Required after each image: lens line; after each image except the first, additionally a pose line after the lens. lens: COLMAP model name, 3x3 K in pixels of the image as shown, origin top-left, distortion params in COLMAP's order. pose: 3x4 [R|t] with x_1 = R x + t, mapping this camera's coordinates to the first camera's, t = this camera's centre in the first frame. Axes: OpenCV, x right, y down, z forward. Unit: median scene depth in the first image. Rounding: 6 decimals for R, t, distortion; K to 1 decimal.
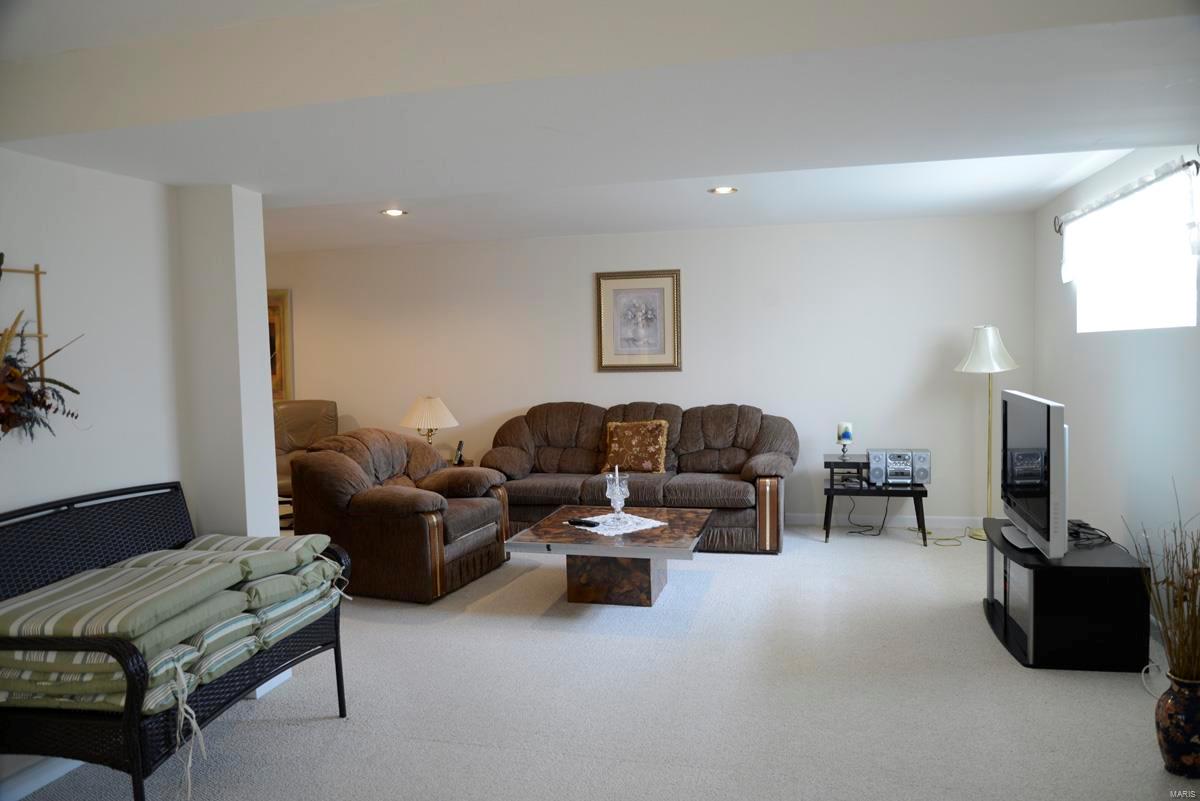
lens RADIAL K [[818.0, 0, 600.0], [0, 818.0, 400.5], [0, 0, 1]] dist [-0.036063, -0.000360]
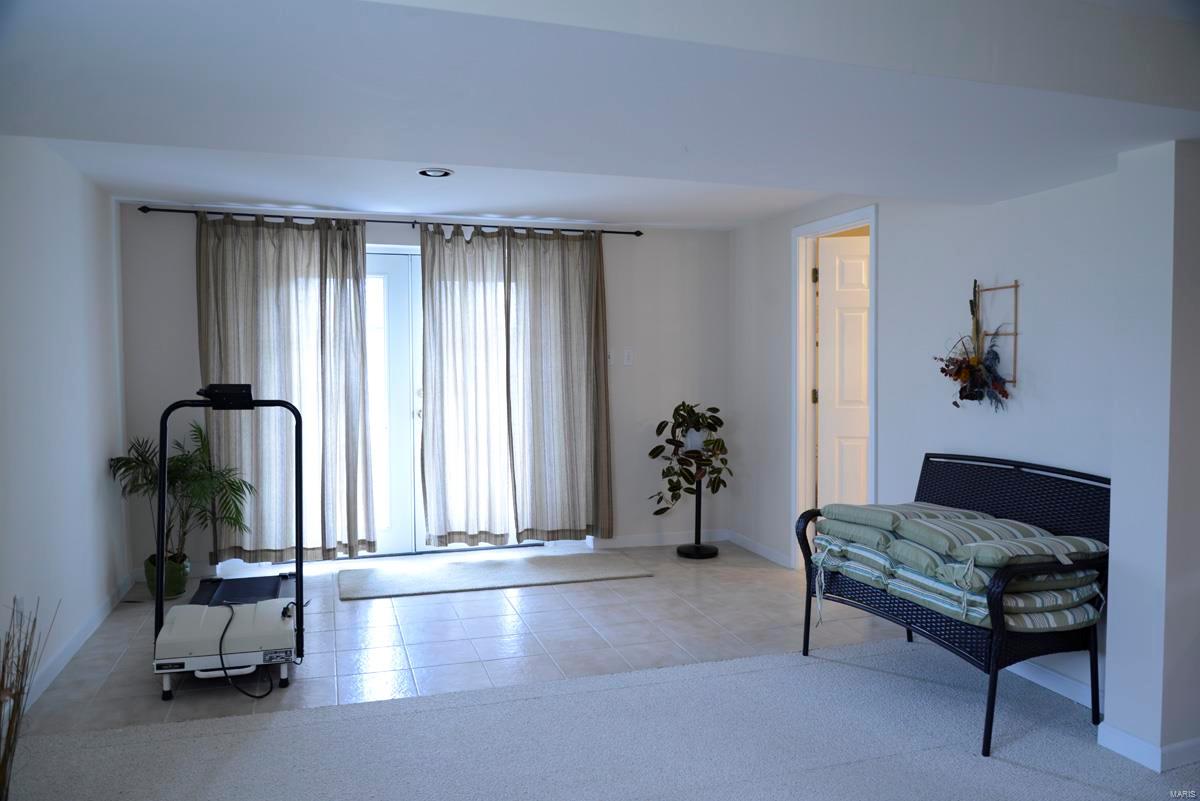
lens RADIAL K [[818.0, 0, 600.0], [0, 818.0, 400.5], [0, 0, 1]] dist [-0.036063, -0.000360]
pose [[-0.833689, 0.053346, -0.549651, 0.606533], [-0.014504, 0.992865, 0.118360, -0.119335], [0.552043, 0.106647, -0.826967, 1.729097]]
